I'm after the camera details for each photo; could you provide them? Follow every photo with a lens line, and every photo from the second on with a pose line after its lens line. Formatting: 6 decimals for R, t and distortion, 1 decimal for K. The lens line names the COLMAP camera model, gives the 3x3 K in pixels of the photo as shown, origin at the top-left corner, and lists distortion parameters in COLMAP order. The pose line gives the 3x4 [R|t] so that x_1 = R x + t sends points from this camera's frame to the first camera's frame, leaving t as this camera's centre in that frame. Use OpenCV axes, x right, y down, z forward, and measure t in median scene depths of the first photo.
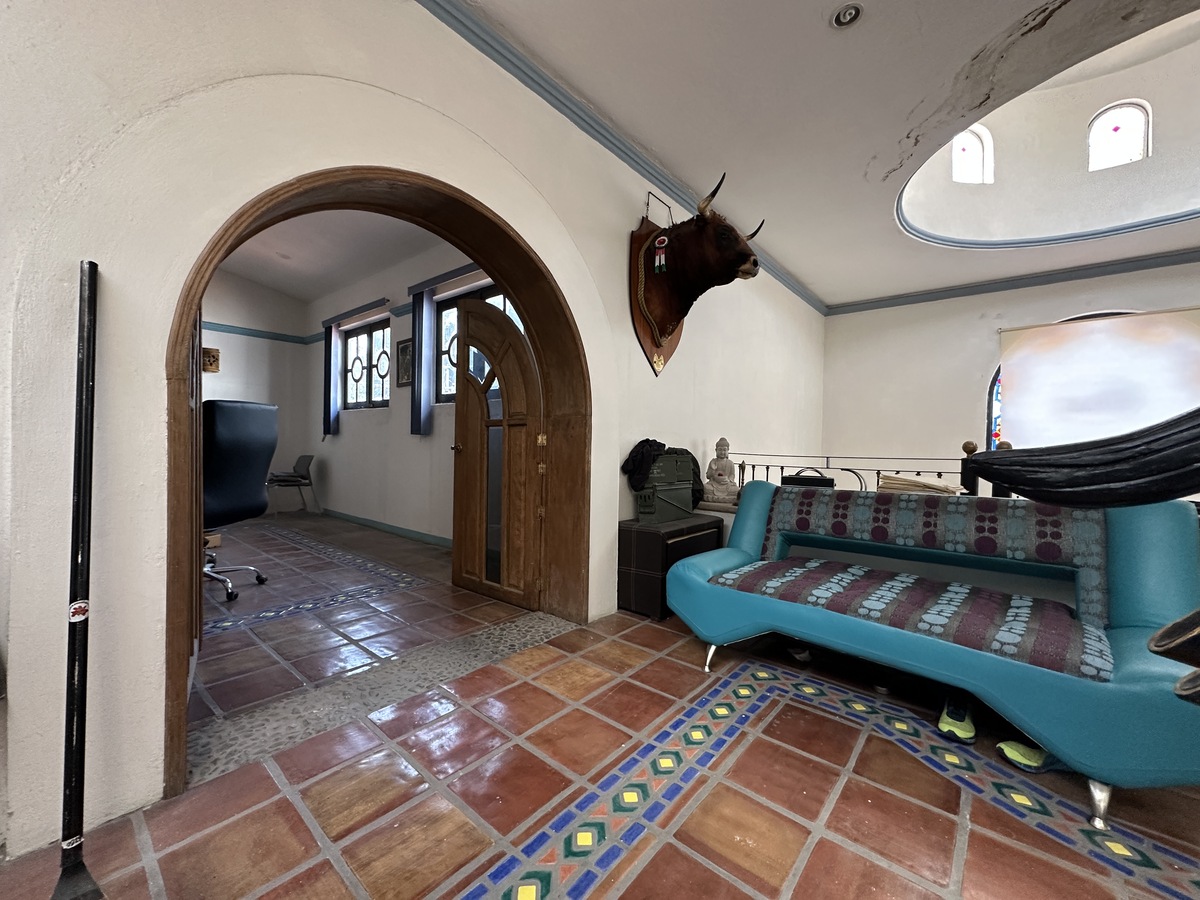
lens RADIAL K [[479.4, 0, 595.4], [0, 479.4, 447.0], [0, 0, 1]] dist [-0.002762, 0.000040]
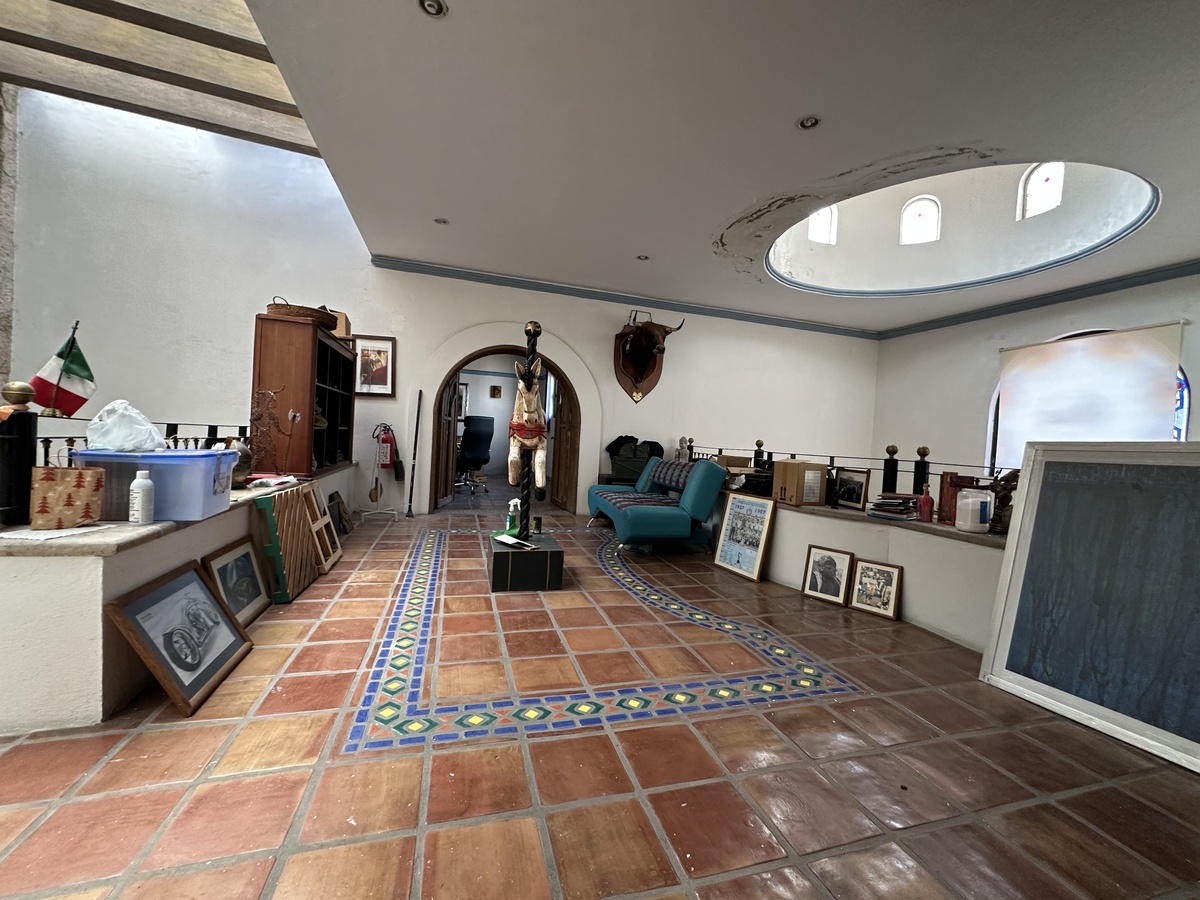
lens RADIAL K [[479.4, 0, 605.2], [0, 479.4, 450.5], [0, 0, 1]] dist [-0.002762, 0.000040]
pose [[0.843035, 0.041660, -0.536243, 0.836512], [-0.040275, 0.999086, 0.014301, 0.015507], [0.536348, 0.009541, 0.843943, -0.544914]]
